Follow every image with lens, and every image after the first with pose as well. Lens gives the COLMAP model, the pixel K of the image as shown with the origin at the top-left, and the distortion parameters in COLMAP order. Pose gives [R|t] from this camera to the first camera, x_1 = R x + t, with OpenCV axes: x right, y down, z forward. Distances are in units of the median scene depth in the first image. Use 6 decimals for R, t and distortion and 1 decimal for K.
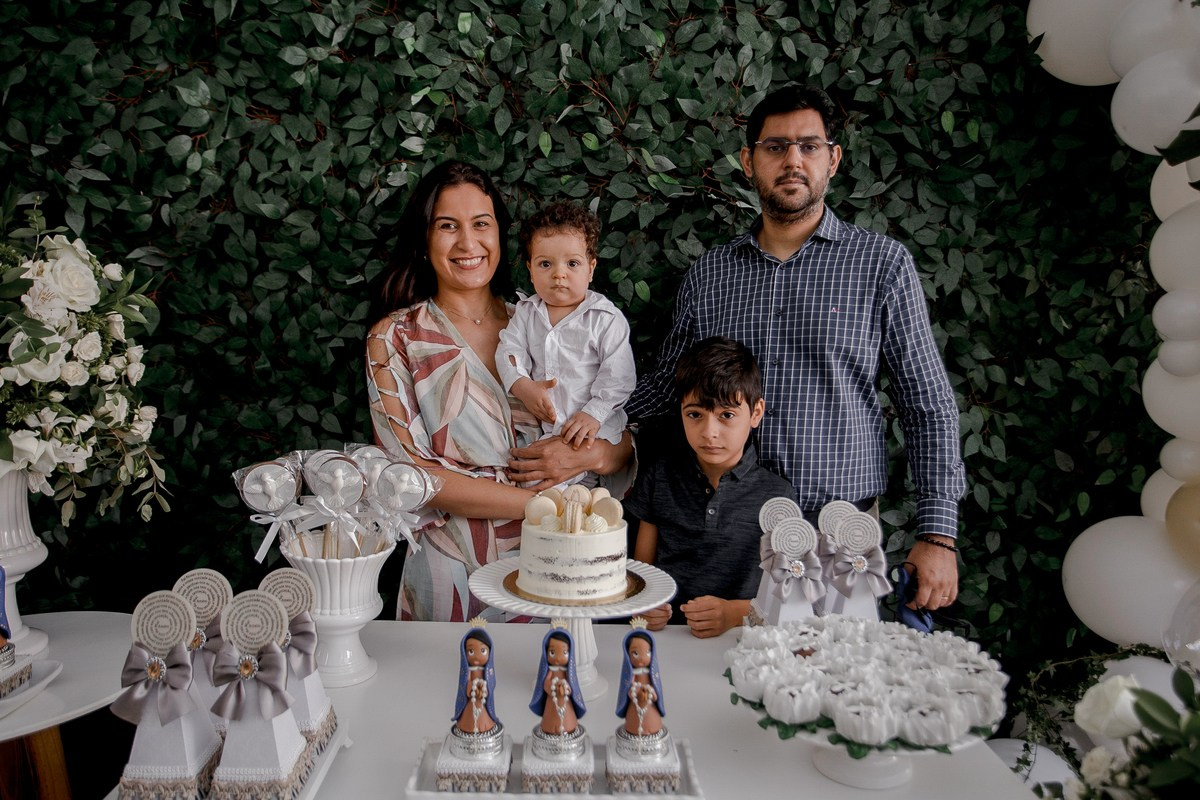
lens RADIAL K [[907.5, 0, 609.2], [0, 907.5, 402.7], [0, 0, 1]] dist [-0.033389, 0.050178]
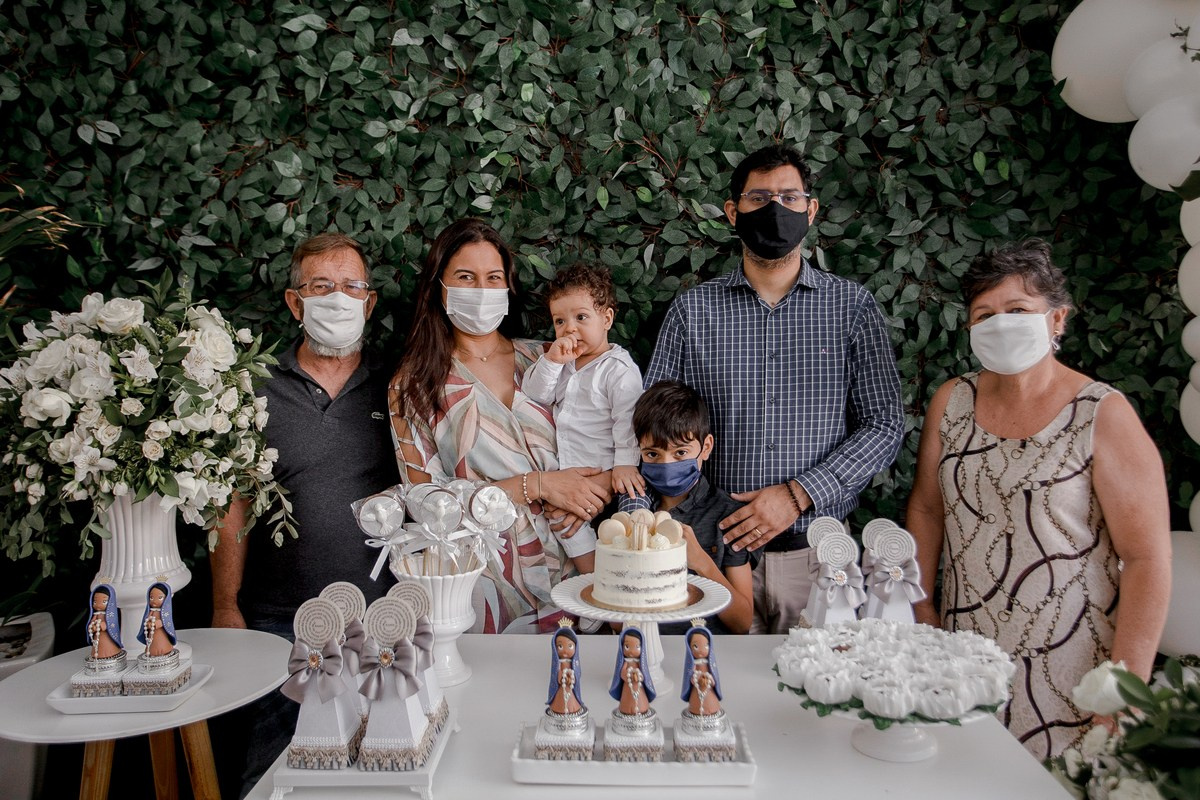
lens RADIAL K [[957.8, 0, 603.9], [0, 957.8, 391.3], [0, 0, 1]] dist [-0.022792, 0.024261]
pose [[0.997588, -0.026354, -0.064210, -0.001236], [0.023901, 0.998966, -0.038663, -0.008301], [0.065162, 0.037035, 0.997187, -0.142472]]
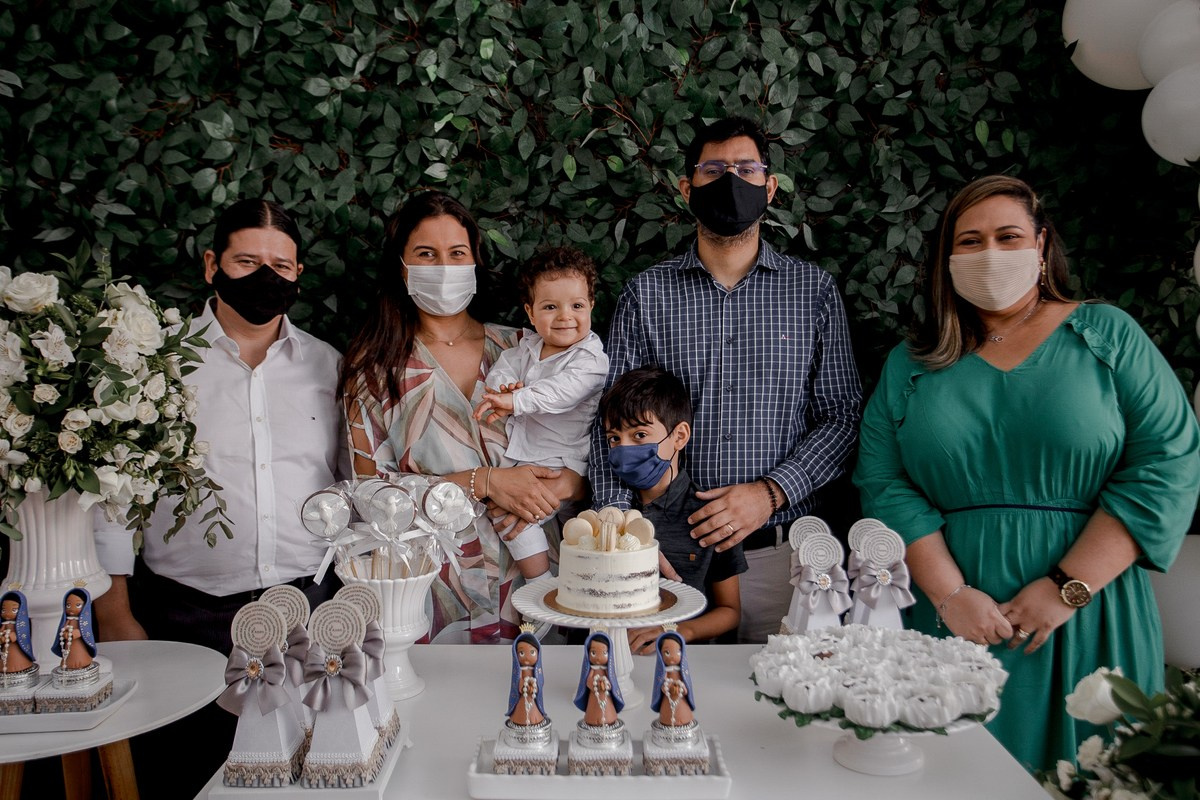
lens RADIAL K [[1073.5, 0, 607.7], [0, 1073.5, 399.0], [0, 0, 1]] dist [0.004509, 0.034153]
pose [[0.999324, -0.020874, -0.030257, 0.000962], [0.020196, 0.999542, -0.022543, -0.005148], [0.030714, 0.021917, 0.999288, -0.168915]]
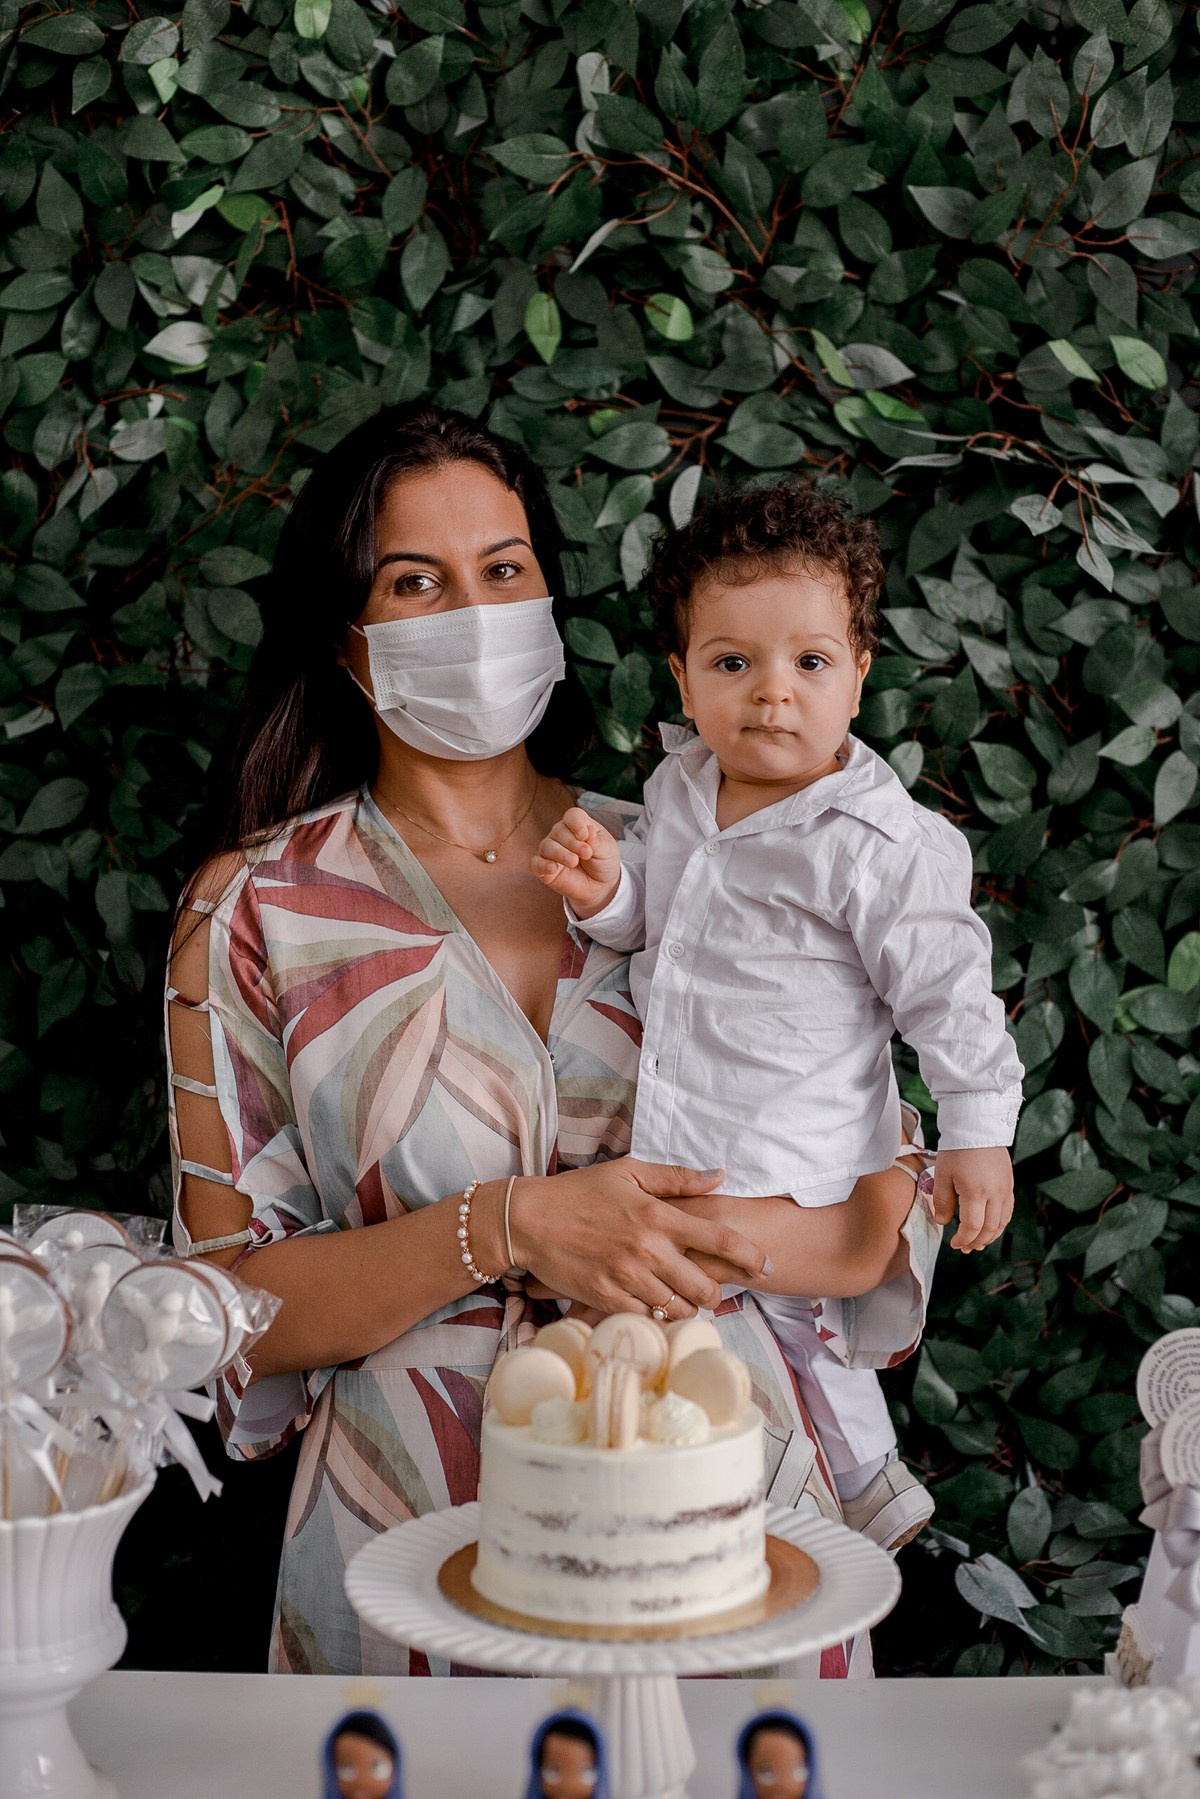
lens RADIAL K [[2811.5, 0, 592.7], [0, 2811.5, 907.4], [0, 0, 1]] dist [-0.106197, 0.000000]
pose [[0.996713, -0.027151, -0.076324, 0.027411], [0.025809, 0.999495, -0.018524, -0.035751], [0.076789, 0.016493, 0.996911, -0.098752]]
